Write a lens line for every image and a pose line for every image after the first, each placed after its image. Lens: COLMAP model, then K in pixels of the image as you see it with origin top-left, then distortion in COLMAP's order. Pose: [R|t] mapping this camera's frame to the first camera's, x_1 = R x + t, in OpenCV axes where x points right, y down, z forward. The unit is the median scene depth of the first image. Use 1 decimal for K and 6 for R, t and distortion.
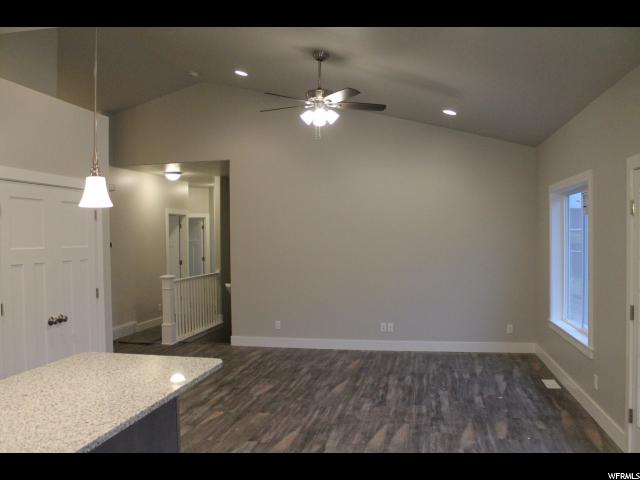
lens RADIAL K [[541.8, 0, 316.1], [0, 541.8, 243.1], [0, 0, 1]] dist [-0.166313, 0.148556]
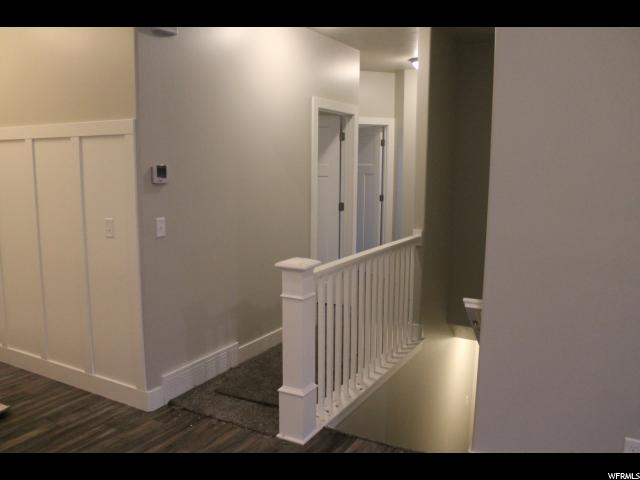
lens RADIAL K [[541.8, 0, 316.1], [0, 541.8, 243.1], [0, 0, 1]] dist [-0.166313, 0.148556]
pose [[0.953225, 0.066993, -0.294745, -0.117295], [-0.026139, 0.989746, 0.140424, -0.002368], [0.301130, -0.126151, 0.945202, 0.487127]]
